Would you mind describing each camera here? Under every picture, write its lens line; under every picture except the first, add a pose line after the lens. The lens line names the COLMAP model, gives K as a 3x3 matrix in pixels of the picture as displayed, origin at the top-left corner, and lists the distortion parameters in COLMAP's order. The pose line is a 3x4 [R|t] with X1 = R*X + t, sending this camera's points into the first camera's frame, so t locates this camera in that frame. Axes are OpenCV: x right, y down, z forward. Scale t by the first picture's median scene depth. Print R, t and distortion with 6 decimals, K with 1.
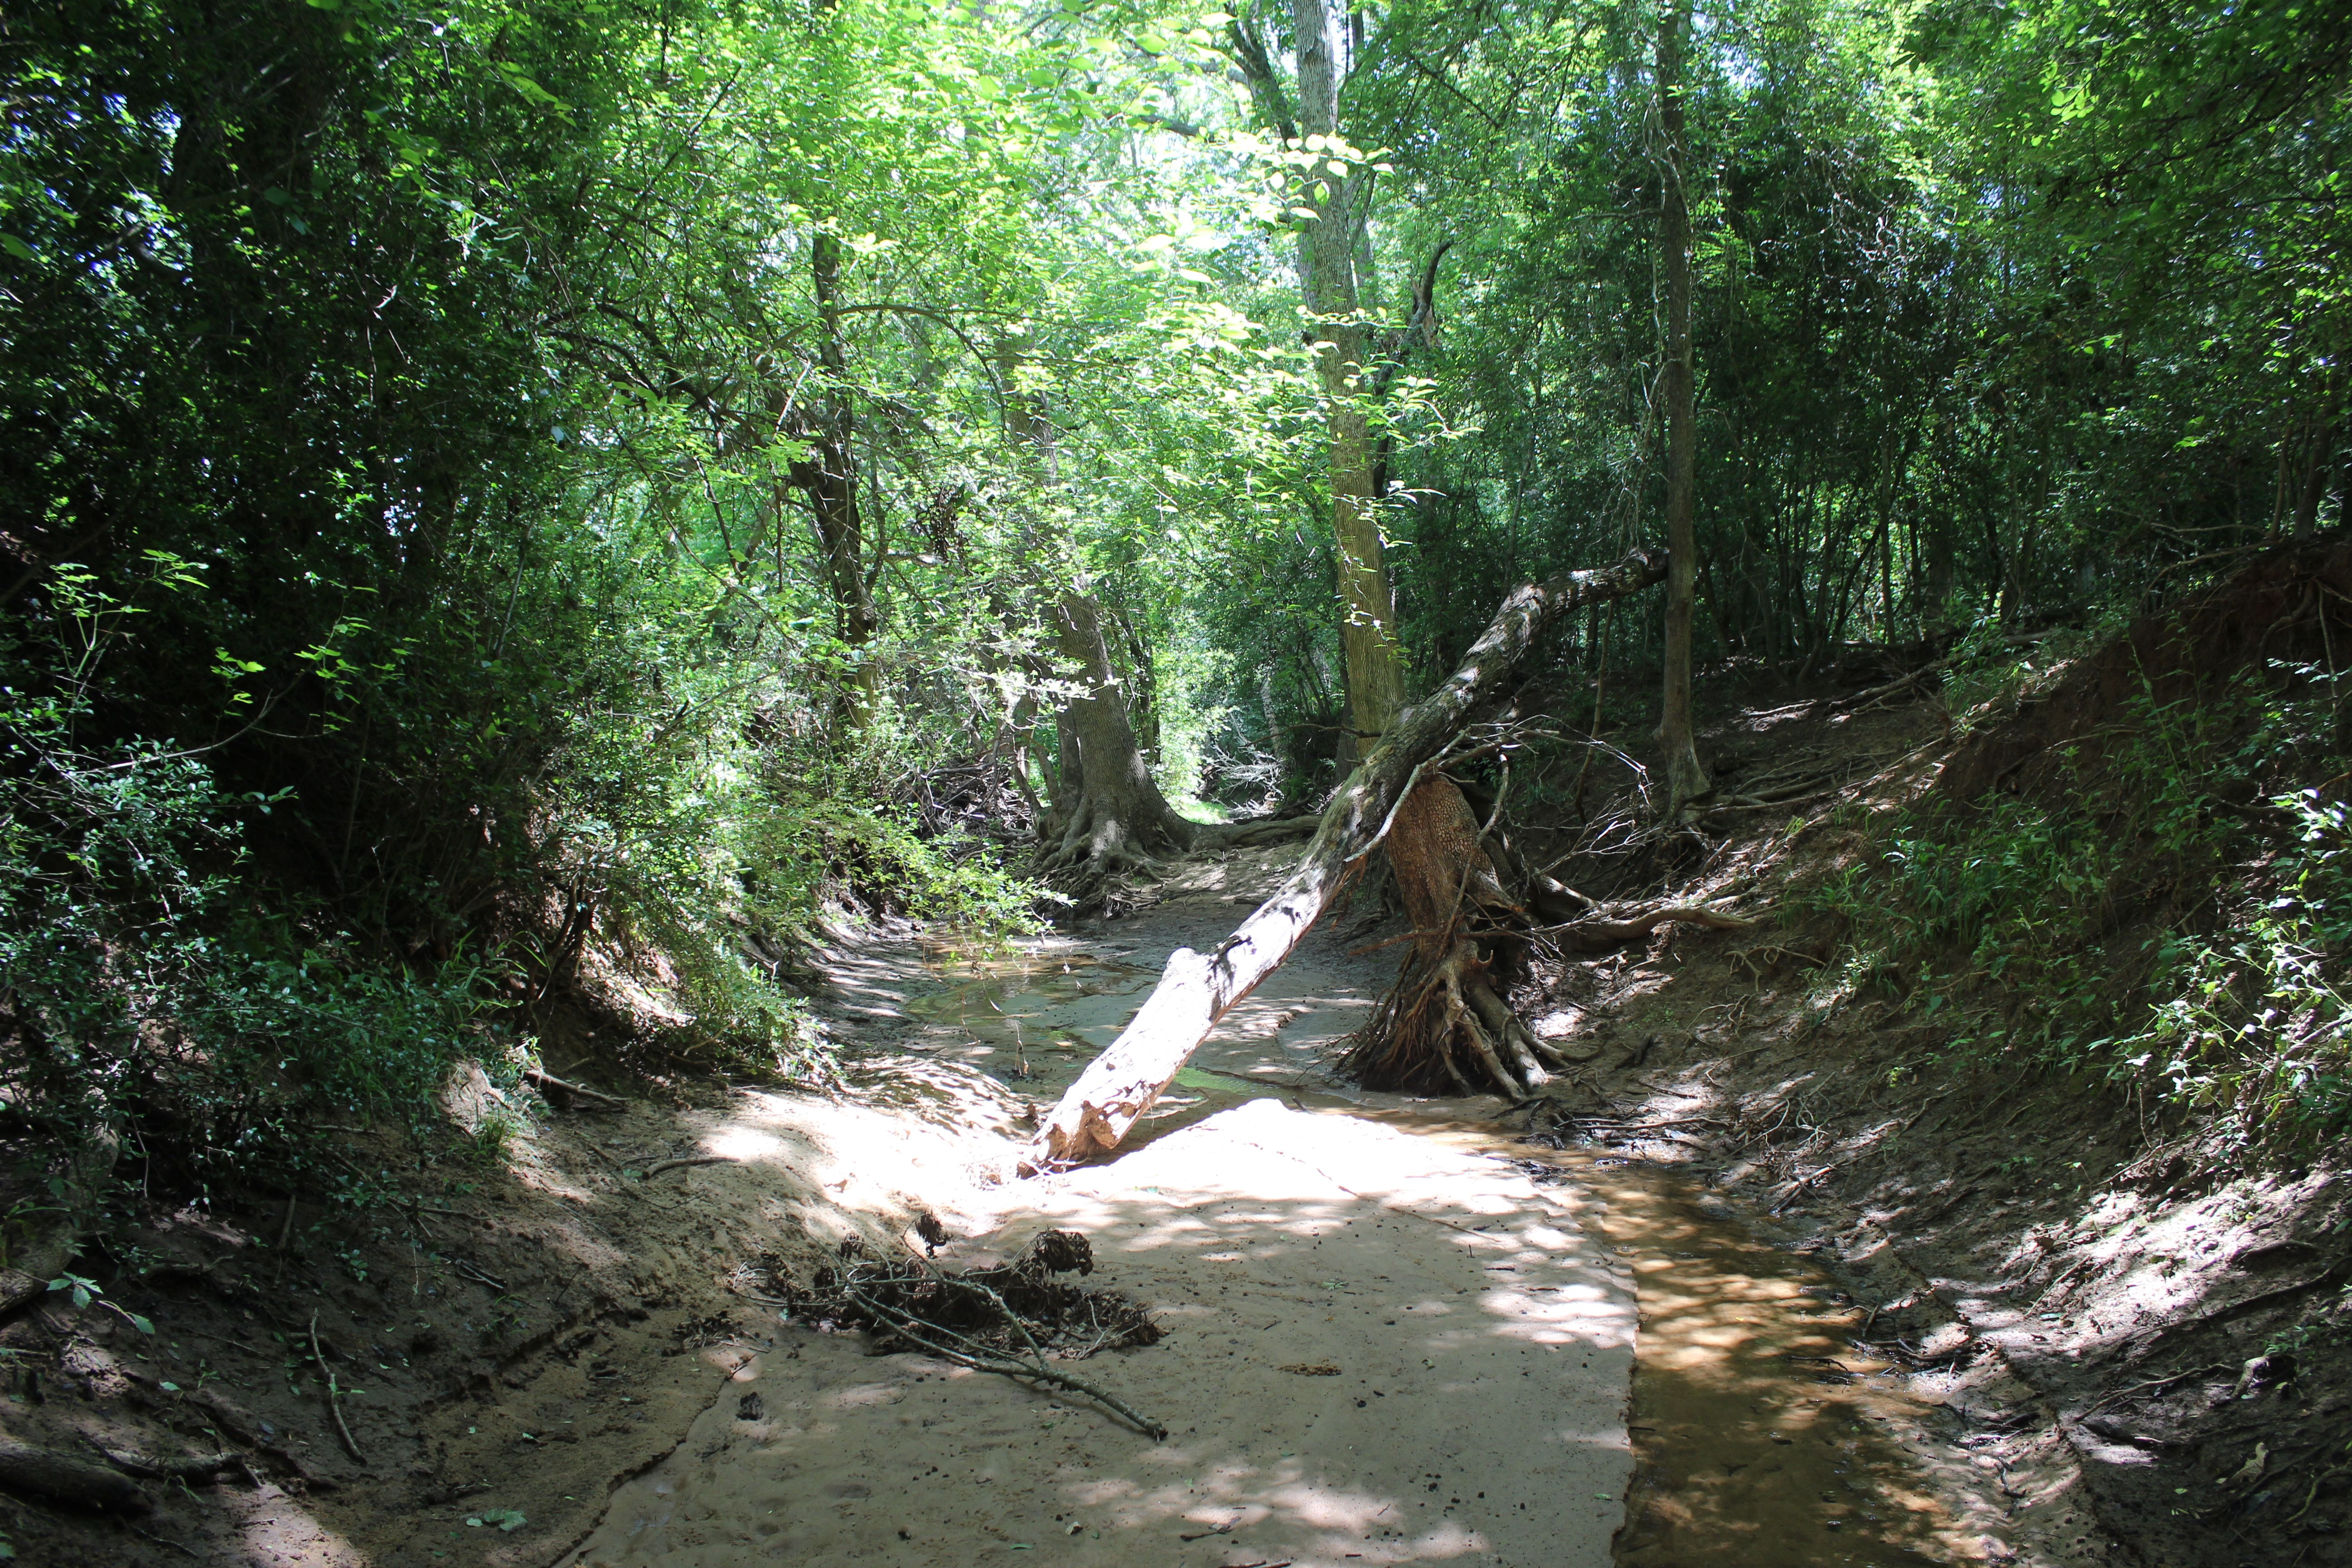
lens RADIAL K [[1922.1, 0, 1210.1], [0, 1922.1, 774.0], [0, 0, 1]] dist [-0.166574, 0.133207]
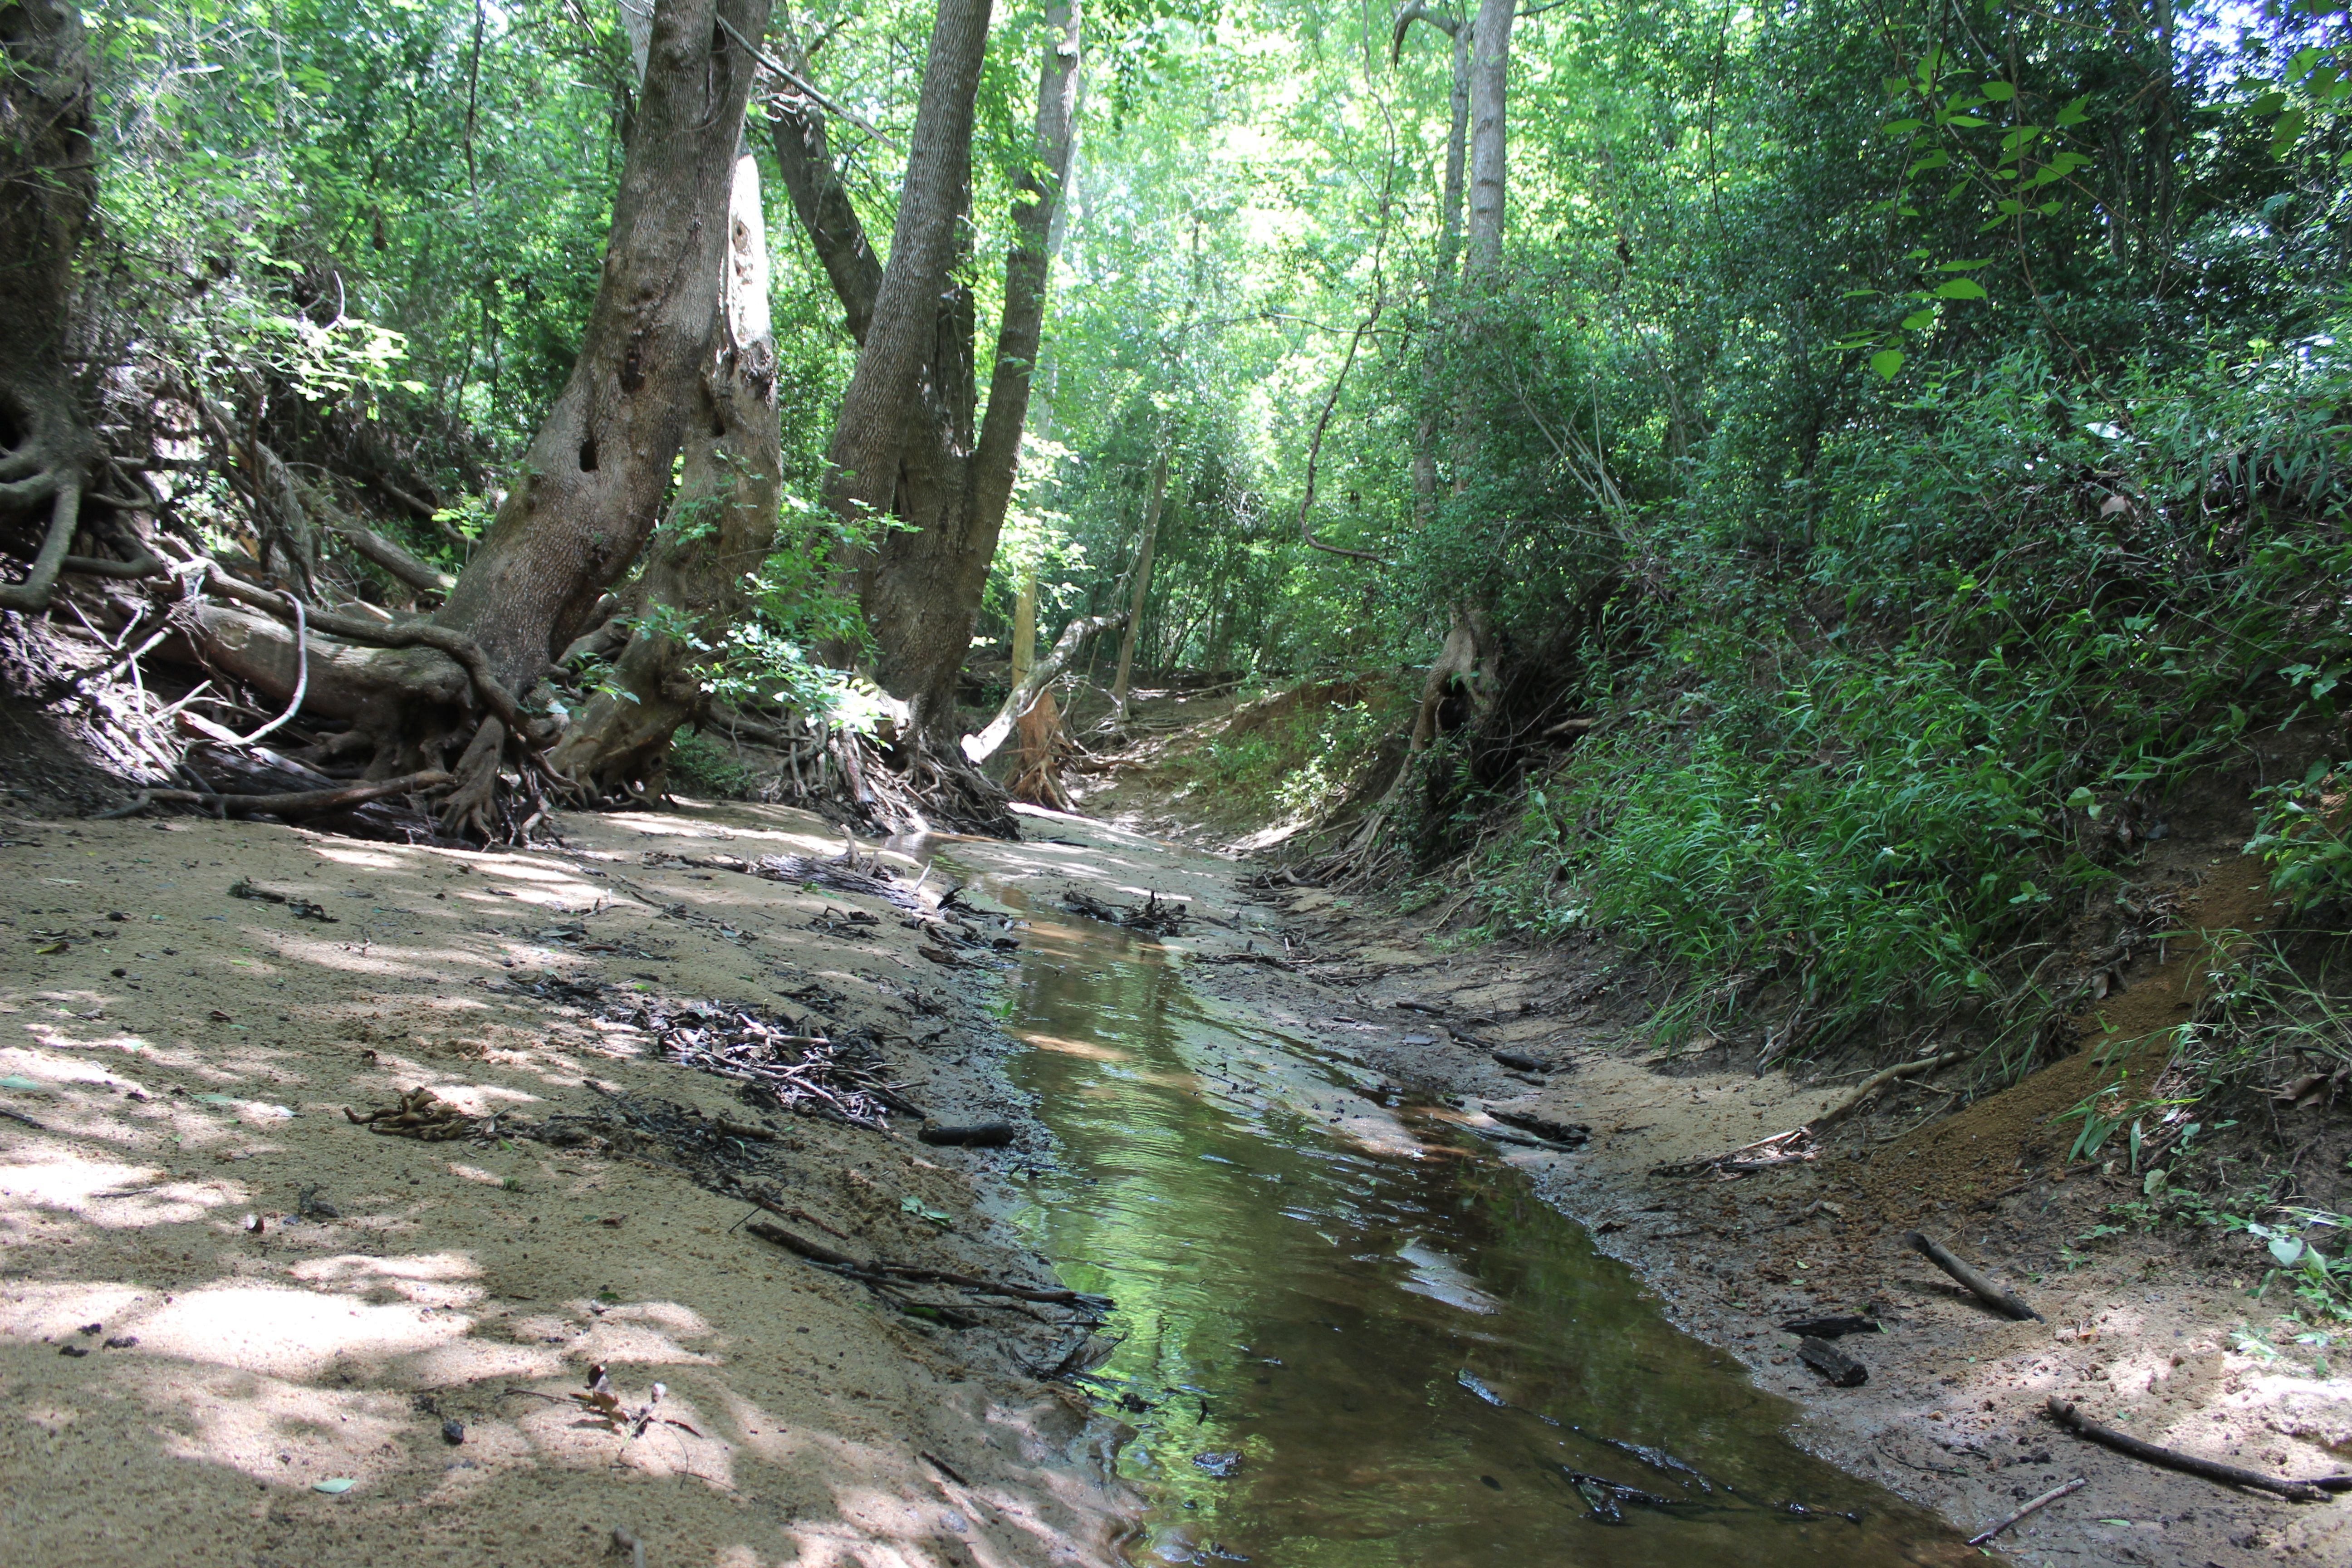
lens RADIAL K [[1922.1, 0, 1210.1], [0, 1922.1, 774.0], [0, 0, 1]] dist [-0.166574, 0.133207]
pose [[0.908821, 0.163613, 0.383764, -0.649455], [-0.173564, 0.984783, -0.008821, 0.093773], [-0.379367, -0.058591, 0.923389, -1.464393]]
